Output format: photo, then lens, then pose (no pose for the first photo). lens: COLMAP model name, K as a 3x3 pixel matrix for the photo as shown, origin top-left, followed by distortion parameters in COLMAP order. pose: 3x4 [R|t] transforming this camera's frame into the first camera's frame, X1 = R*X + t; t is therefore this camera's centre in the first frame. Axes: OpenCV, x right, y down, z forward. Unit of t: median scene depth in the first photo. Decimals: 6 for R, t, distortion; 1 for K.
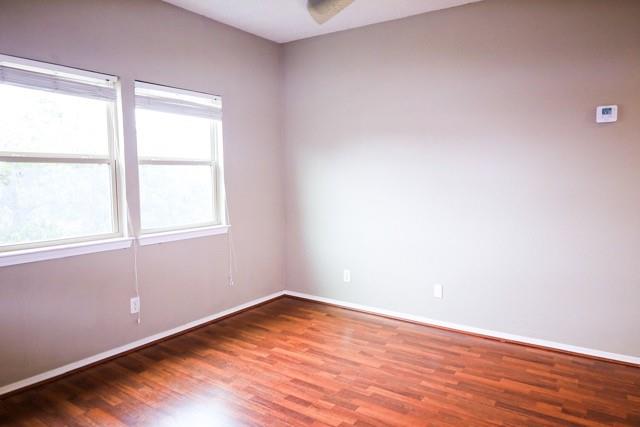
lens RADIAL K [[439.5, 0, 320.0], [0, 439.5, 213.5], [0, 0, 1]] dist [-0.006834, 0.002379]
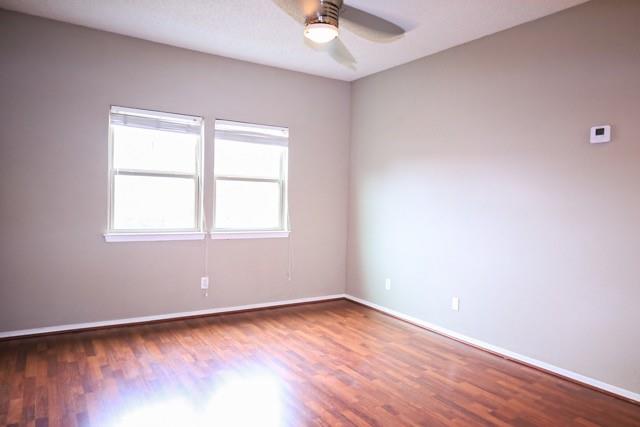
lens RADIAL K [[441.3, 0, 320.0], [0, 441.3, 213.5], [0, 0, 1]] dist [-0.001677, 0.001020]
pose [[0.921033, 0.043492, -0.387048, 0.437278], [-0.066132, 0.996779, -0.045363, 0.034899], [0.383829, 0.067377, 0.920943, -0.136932]]
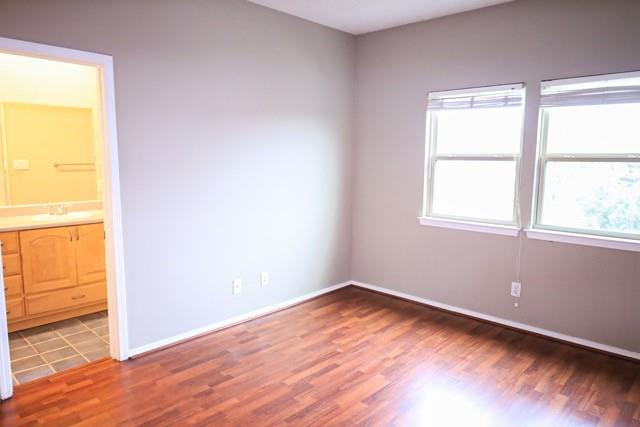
lens RADIAL K [[428.6, 0, 329.5], [0, 428.6, 216.1], [0, 0, 1]] dist [-0.006929, -0.002048]
pose [[-0.140776, 0.123899, -0.982258, 0.698202], [-0.103544, 0.984855, 0.139067, -0.076216], [0.984612, 0.121285, -0.125815, 0.672105]]
